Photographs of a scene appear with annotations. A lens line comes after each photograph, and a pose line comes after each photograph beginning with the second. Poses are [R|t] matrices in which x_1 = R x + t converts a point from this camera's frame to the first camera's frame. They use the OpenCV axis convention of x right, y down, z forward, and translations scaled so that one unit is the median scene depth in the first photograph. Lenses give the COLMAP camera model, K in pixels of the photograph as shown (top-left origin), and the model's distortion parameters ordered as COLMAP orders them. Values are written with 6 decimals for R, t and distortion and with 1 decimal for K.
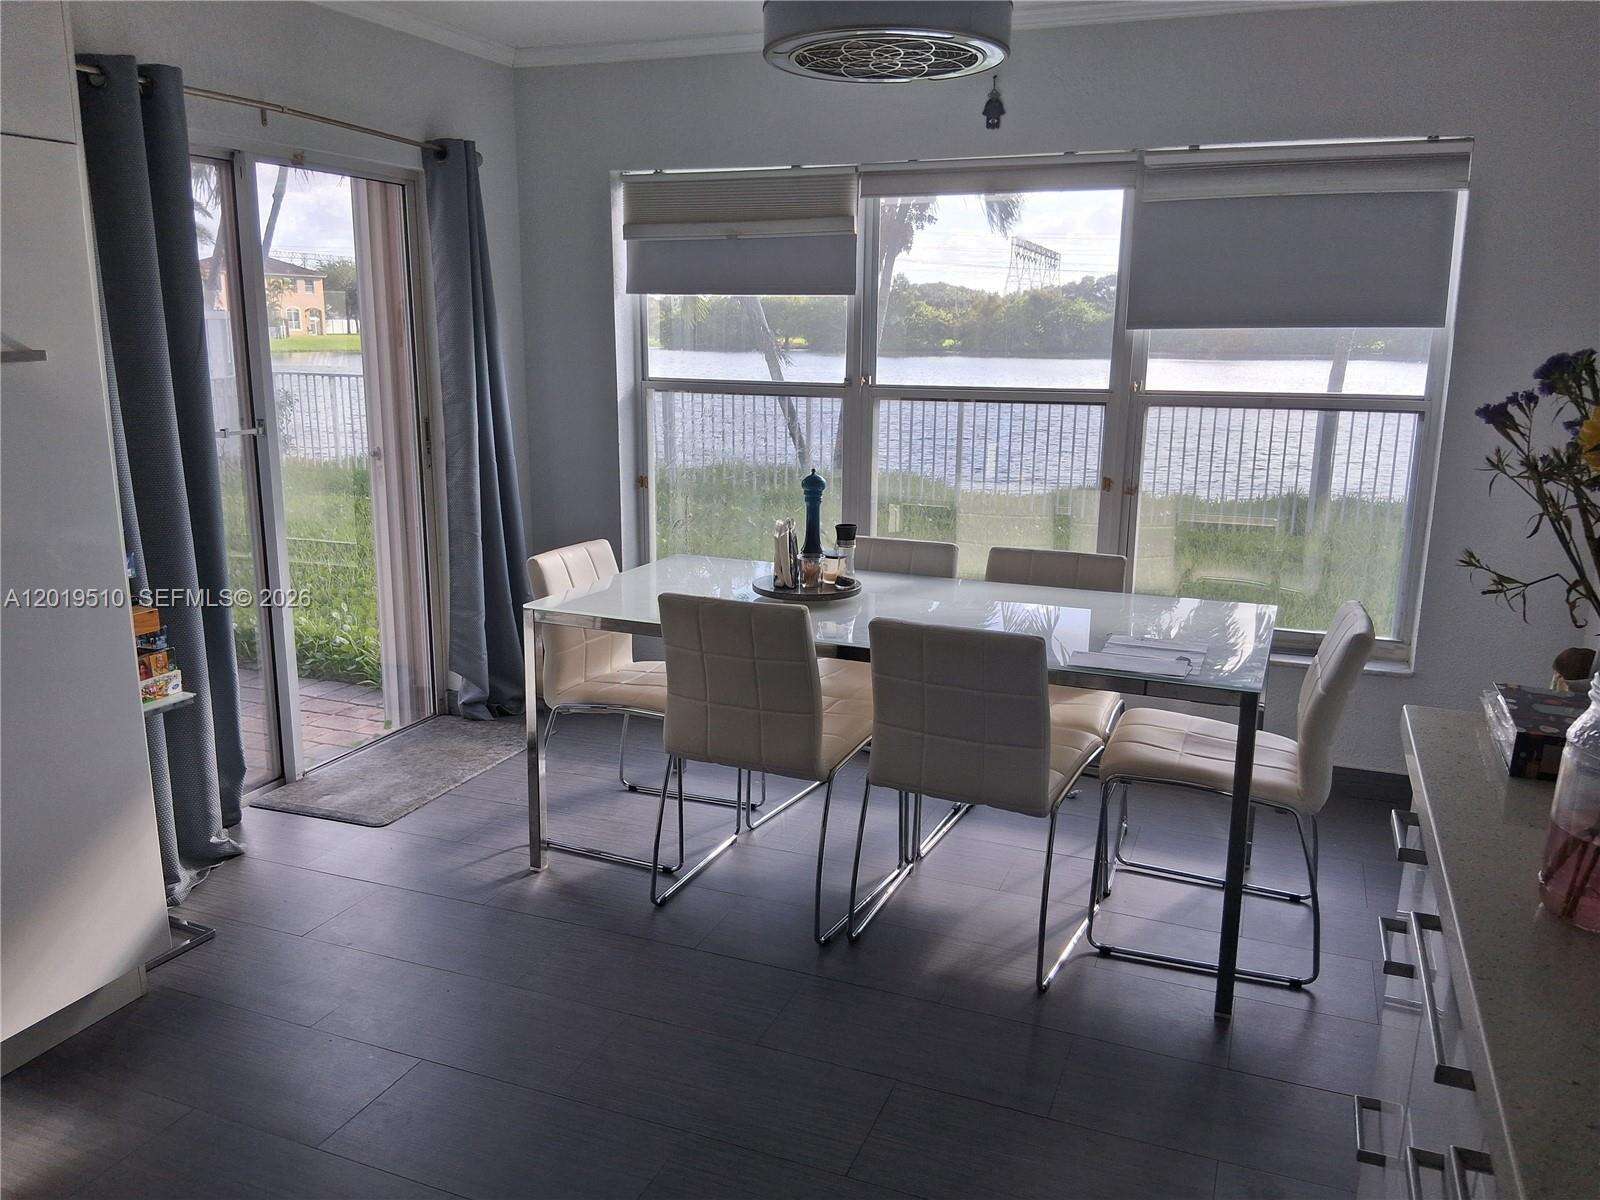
lens RADIAL K [[1217.0, 0, 799.1], [0, 1217.0, 611.0], [0, 0, 1]] dist [0.095295, -0.176326]
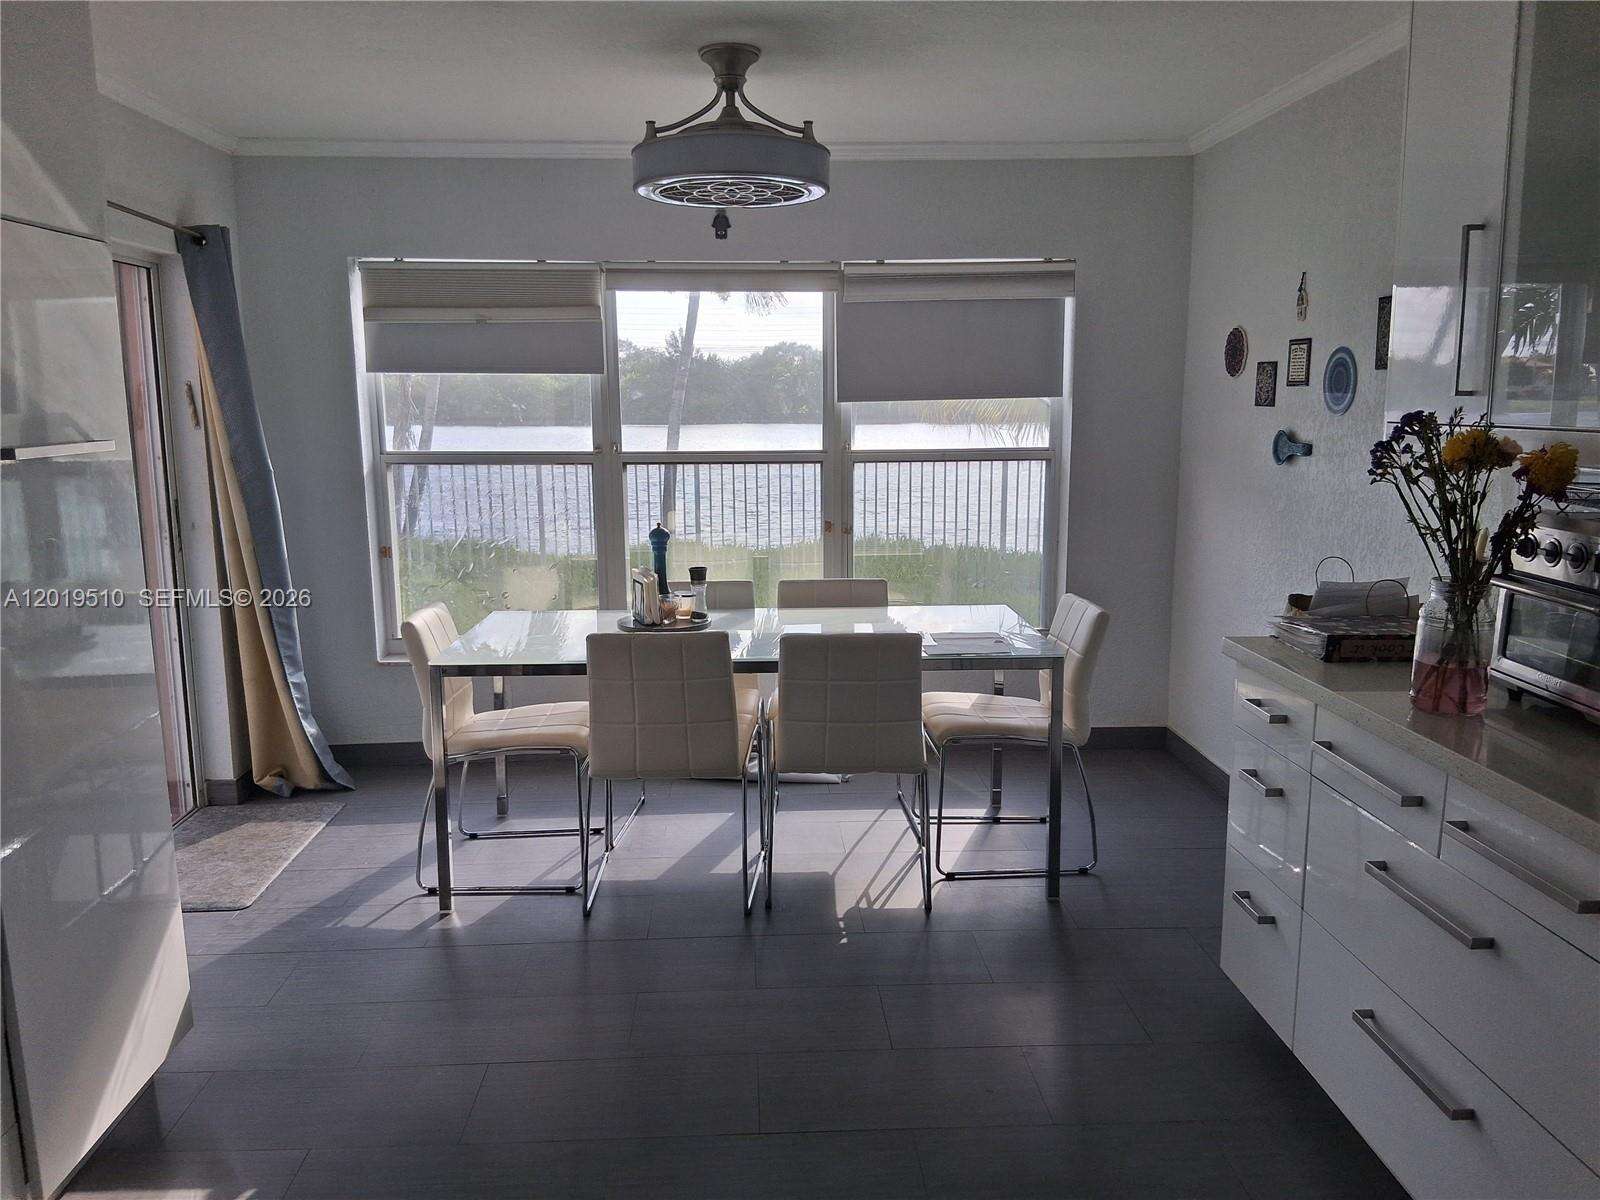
lens RADIAL K [[1276.5, 0, 776.7], [0, 1276.5, 595.1], [0, 0, 1]] dist [0.106914, -0.107215]
pose [[0.908595, -0.079669, 0.410010, -0.335275], [0.106513, 0.993381, -0.043013, 0.013582], [-0.403869, 0.082753, 0.911066, -0.137981]]
